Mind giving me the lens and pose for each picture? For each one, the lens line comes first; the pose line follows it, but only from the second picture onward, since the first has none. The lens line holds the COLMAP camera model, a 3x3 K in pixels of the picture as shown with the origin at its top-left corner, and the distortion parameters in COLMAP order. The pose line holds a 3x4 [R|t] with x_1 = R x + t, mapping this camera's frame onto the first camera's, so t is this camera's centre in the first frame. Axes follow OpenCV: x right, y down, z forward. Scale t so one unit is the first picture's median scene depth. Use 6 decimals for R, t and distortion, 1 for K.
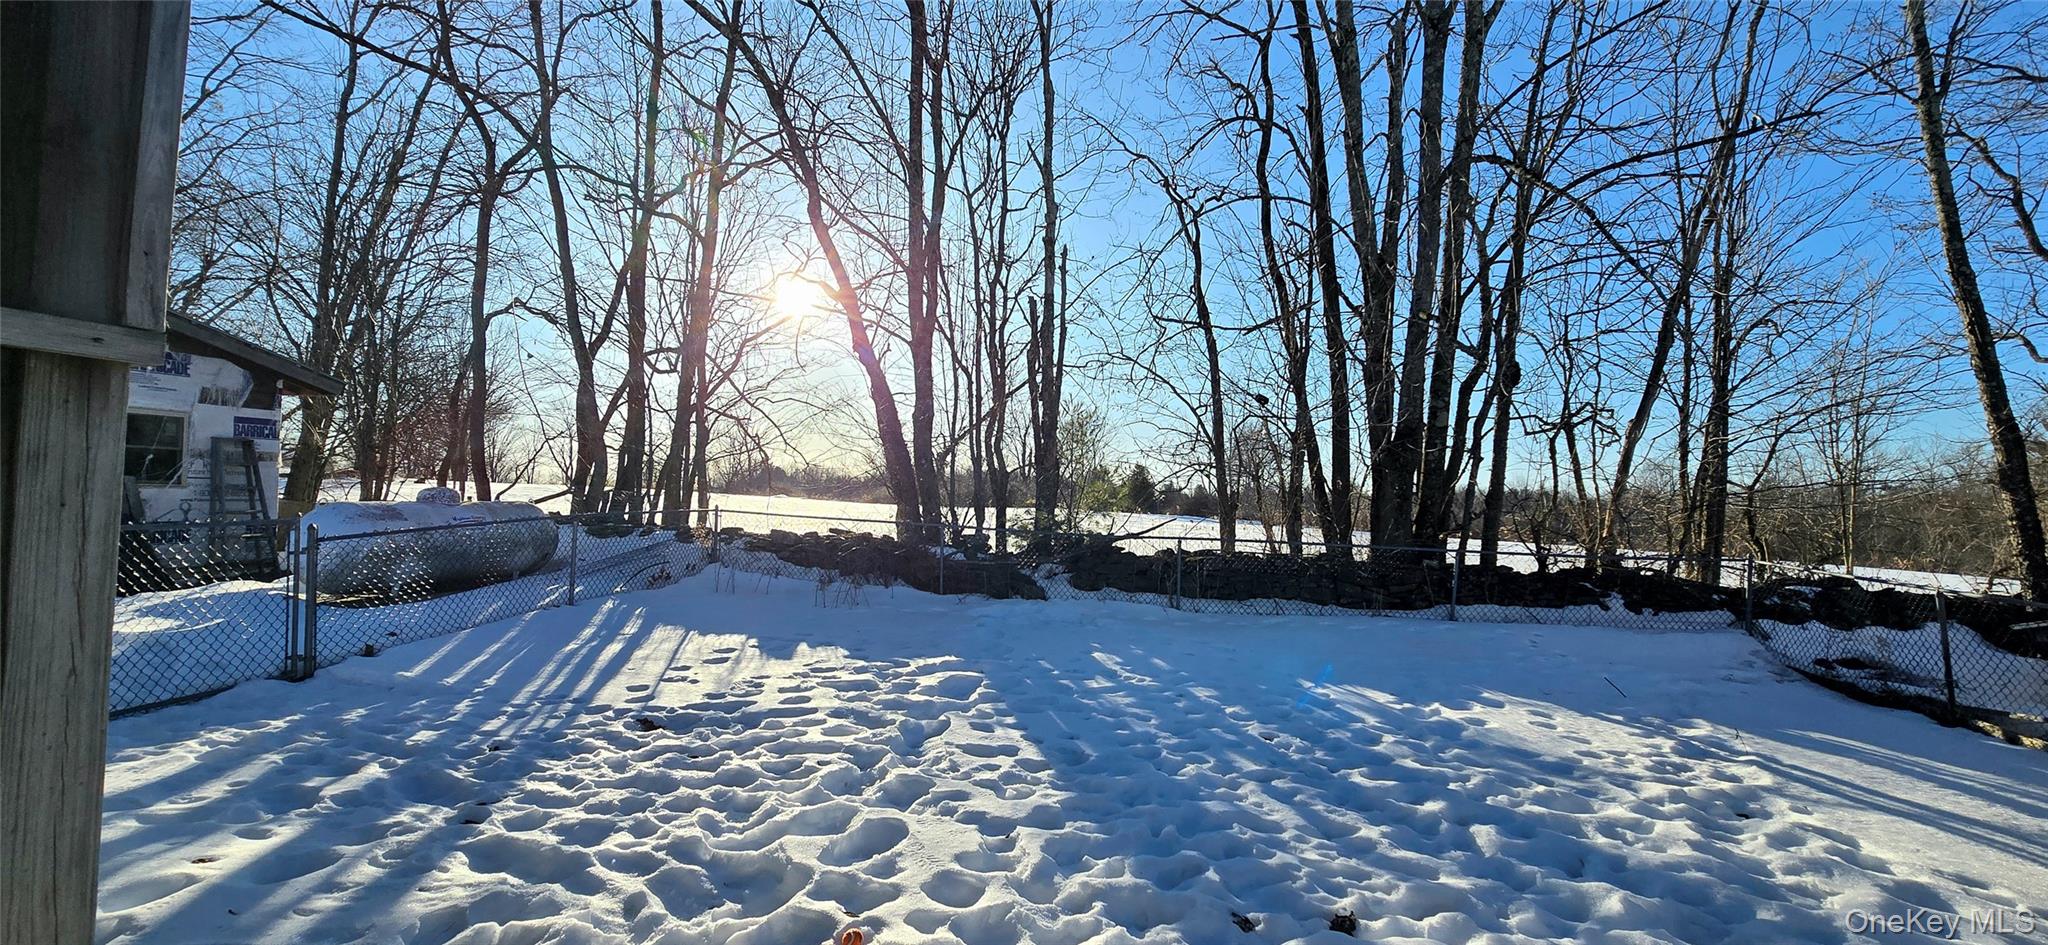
lens RADIAL K [[833.0, 0, 1036.9], [0, 833.0, 482.9], [0, 0, 1]] dist [-0.006435, 0.000164]
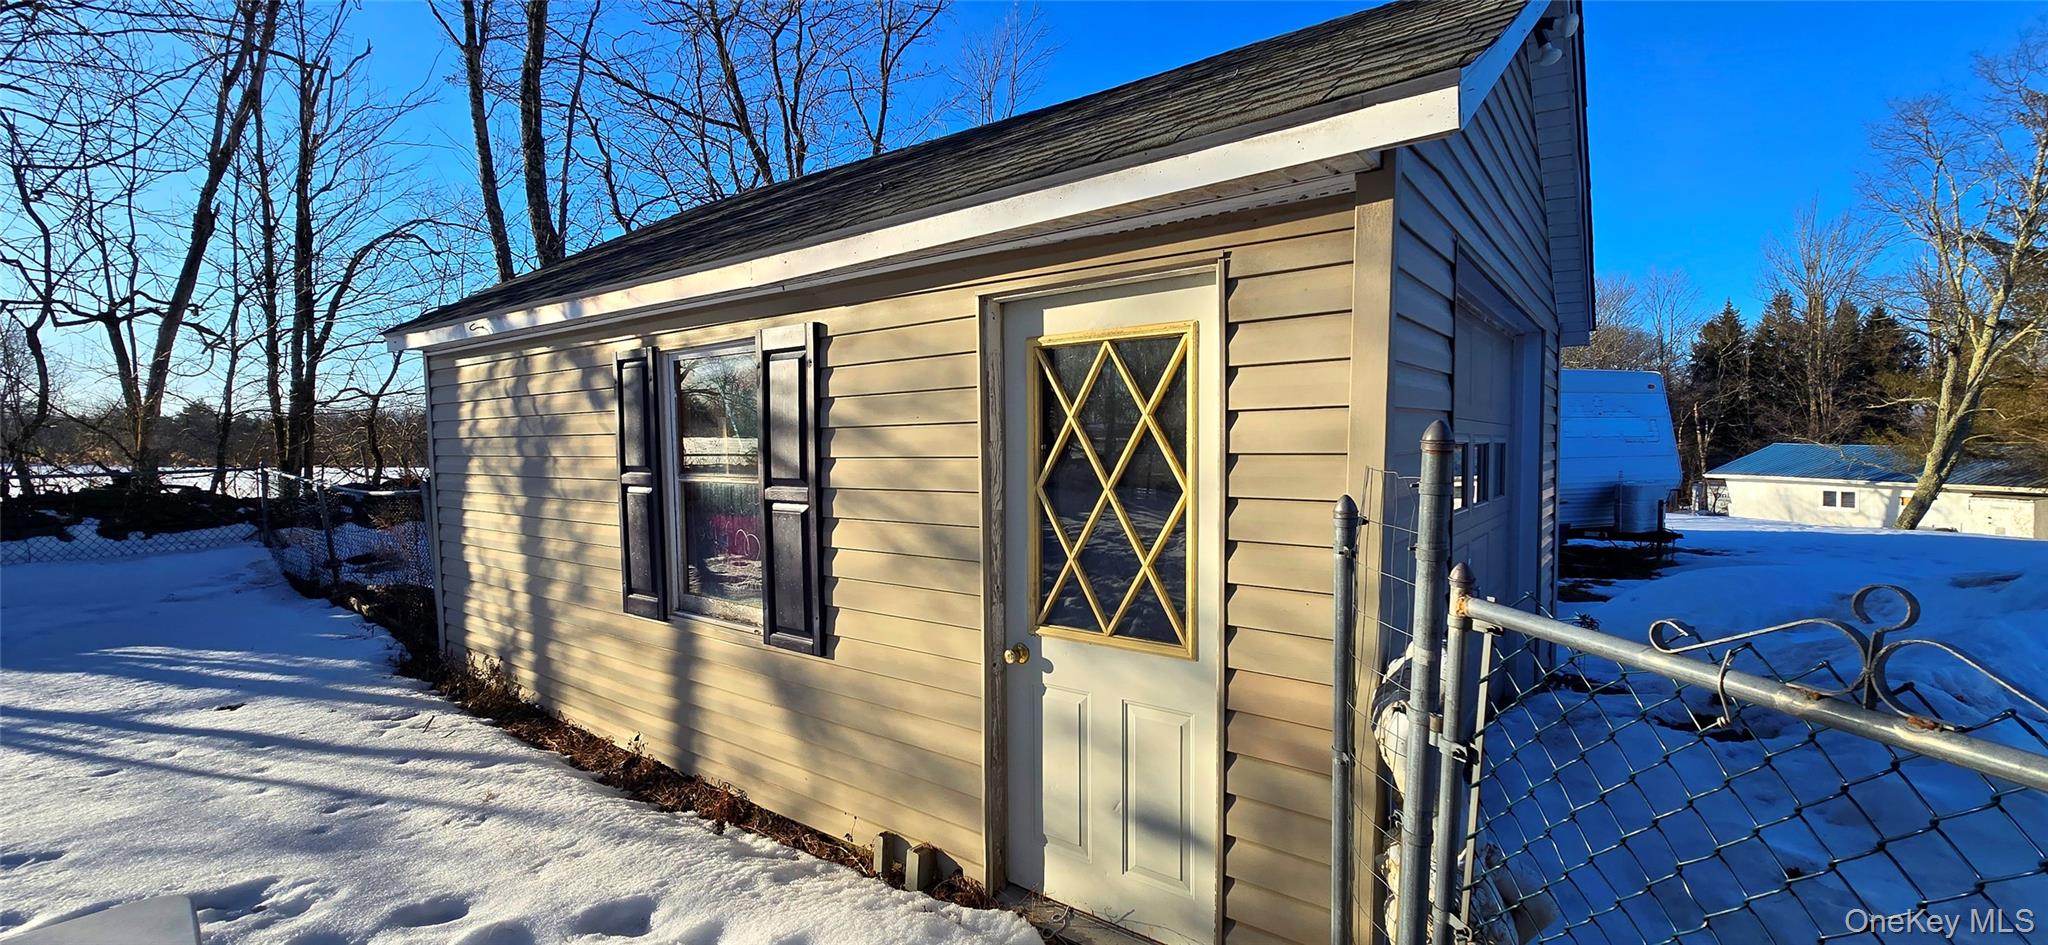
lens RADIAL K [[816.0, 0, 1061.7], [0, 816.0, 481.7], [0, 0, 1]] dist [0.001696, 0.000272]
pose [[0.412267, -0.076833, 0.907818, 0.574356], [-0.007848, 0.996101, 0.087869, 0.027849], [-0.911029, -0.043350, 0.410056, -0.341611]]
